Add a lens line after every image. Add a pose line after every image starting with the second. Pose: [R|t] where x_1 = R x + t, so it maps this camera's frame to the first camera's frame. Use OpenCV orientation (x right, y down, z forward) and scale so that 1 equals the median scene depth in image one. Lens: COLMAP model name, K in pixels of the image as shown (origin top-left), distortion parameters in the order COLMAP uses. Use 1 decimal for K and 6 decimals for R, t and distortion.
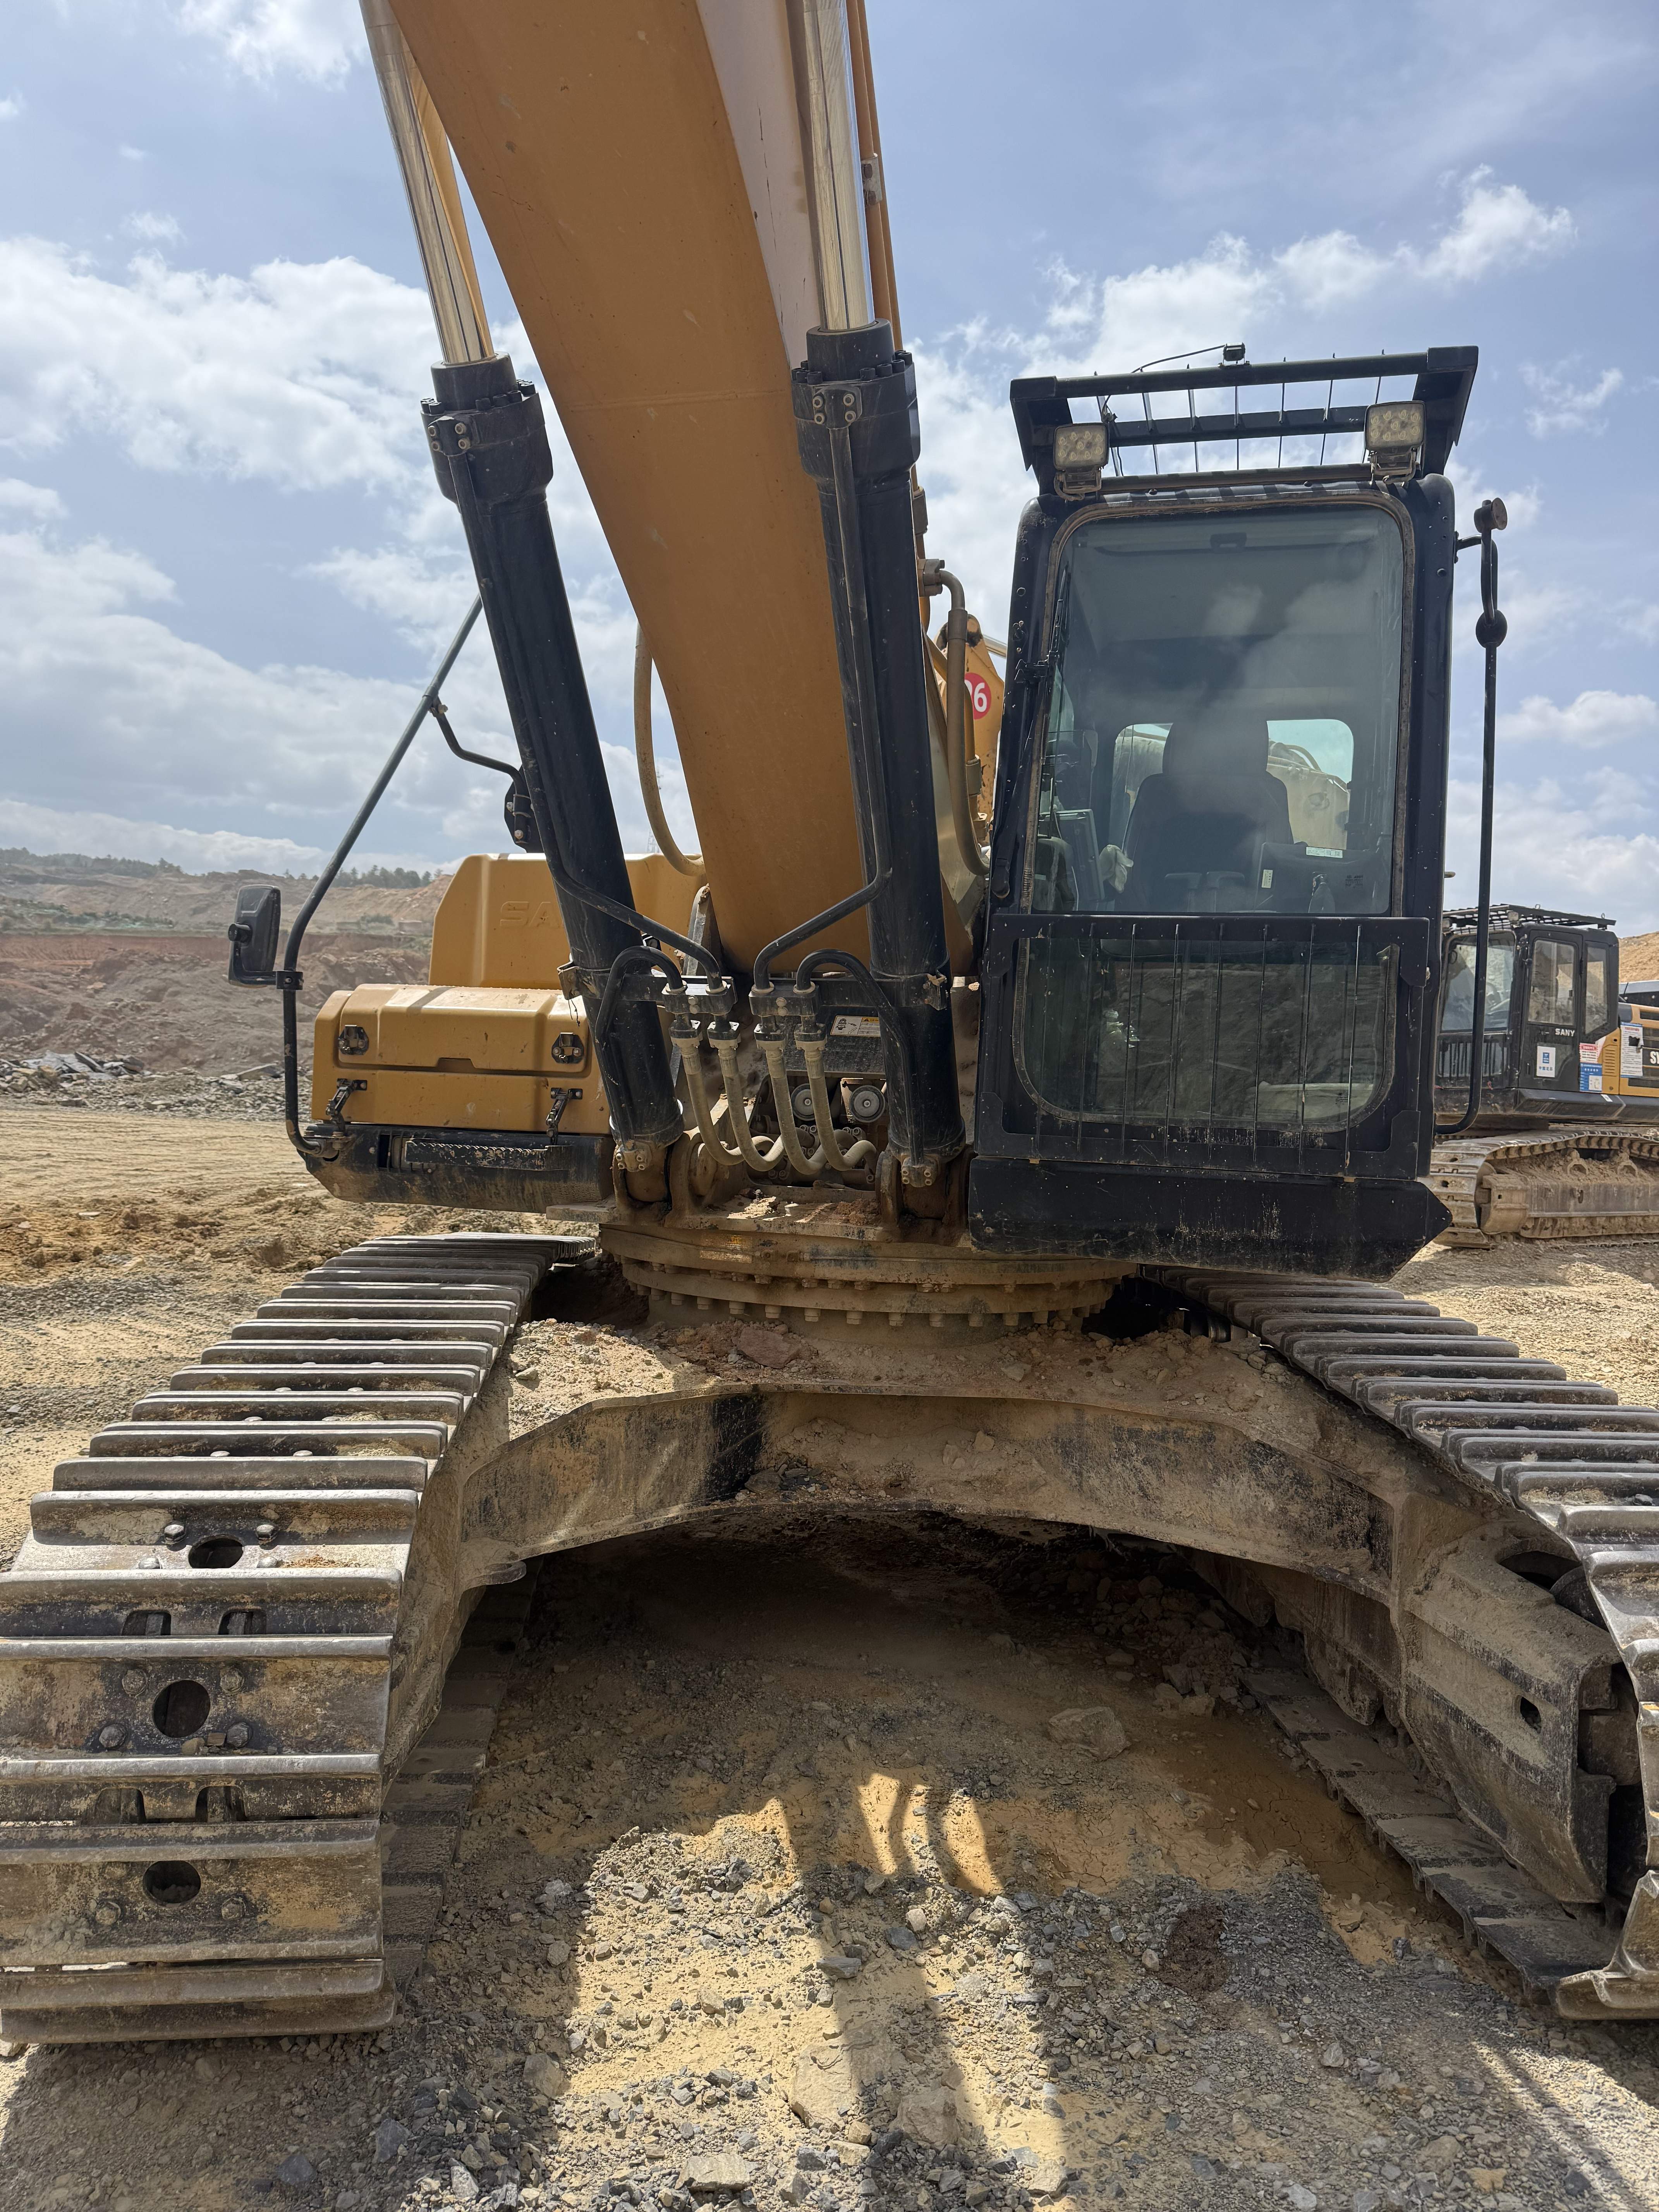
lens RADIAL K [[1432.1, 0, 829.5], [0, 1432.1, 1106.0], [0, 0, 1]] dist [-0.002693, -0.001027]
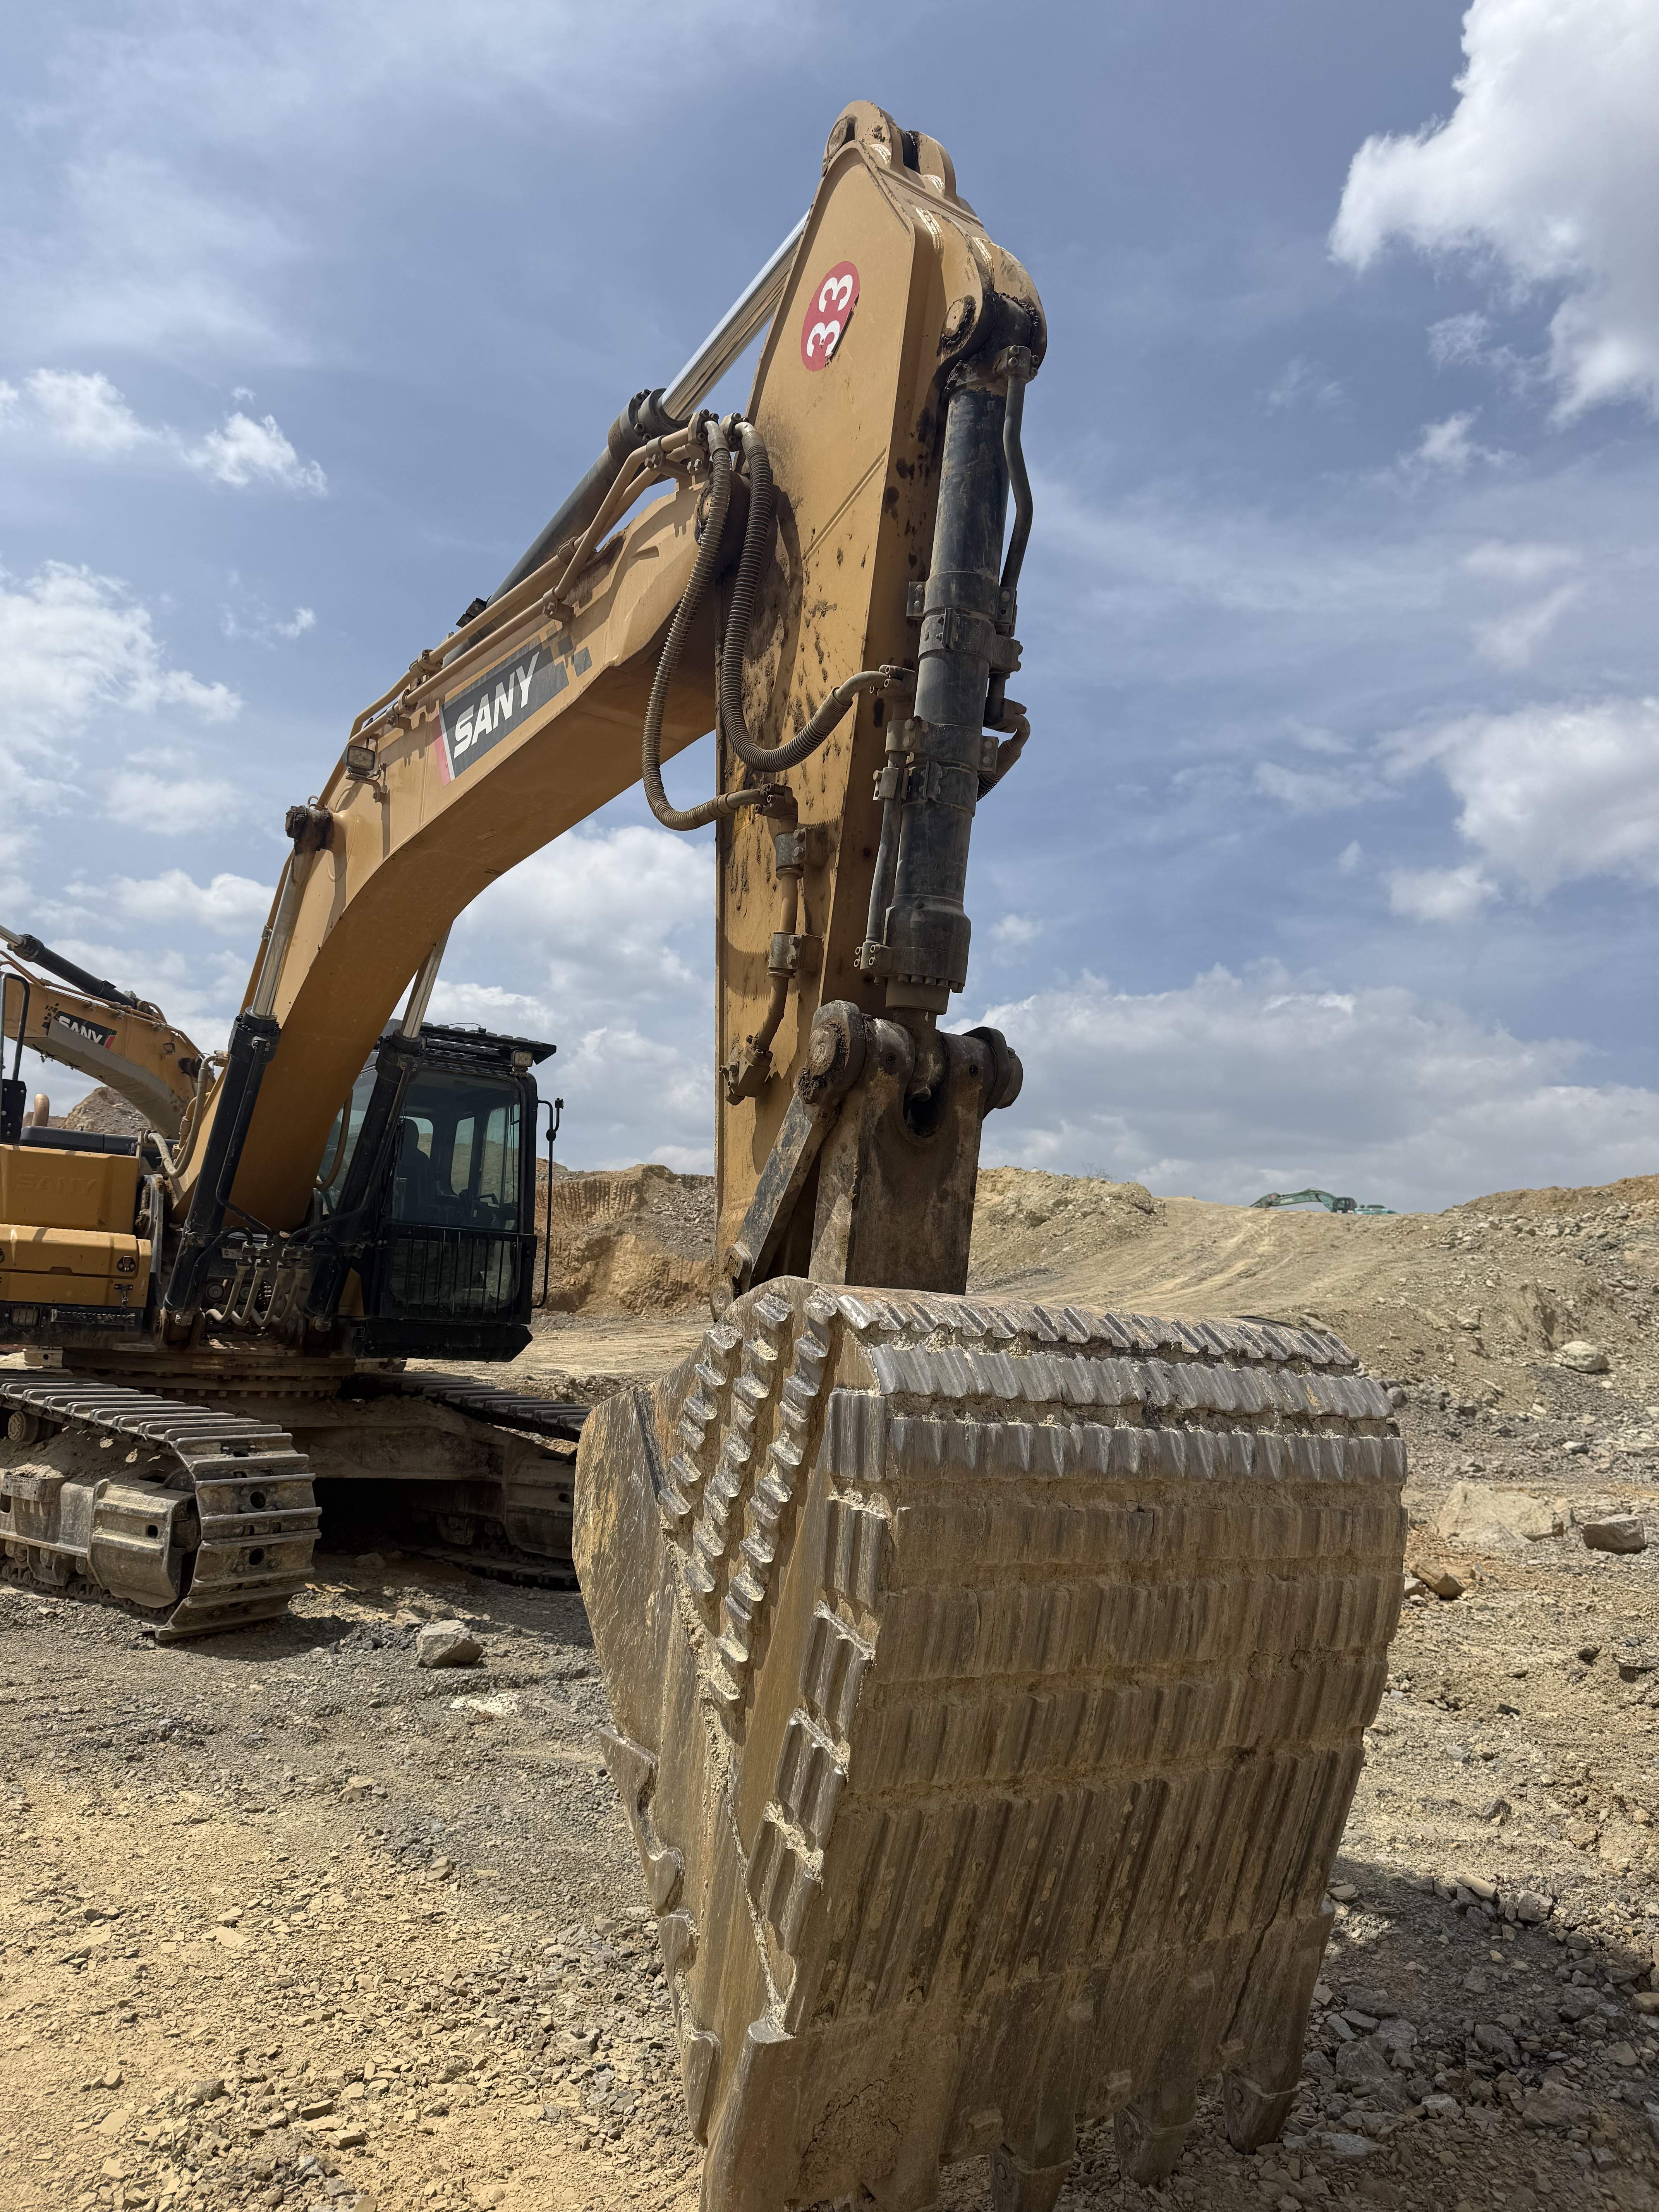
lens RADIAL K [[1432.1, 0, 829.5], [0, 1432.1, 1106.0], [0, 0, 1]] dist [-0.002693, -0.001027]
pose [[0.640340, 0.105620, 0.760795, -1.193445], [-0.017922, 0.992285, -0.122674, -0.034954], [-0.767882, 0.064918, 0.637293, -1.115638]]
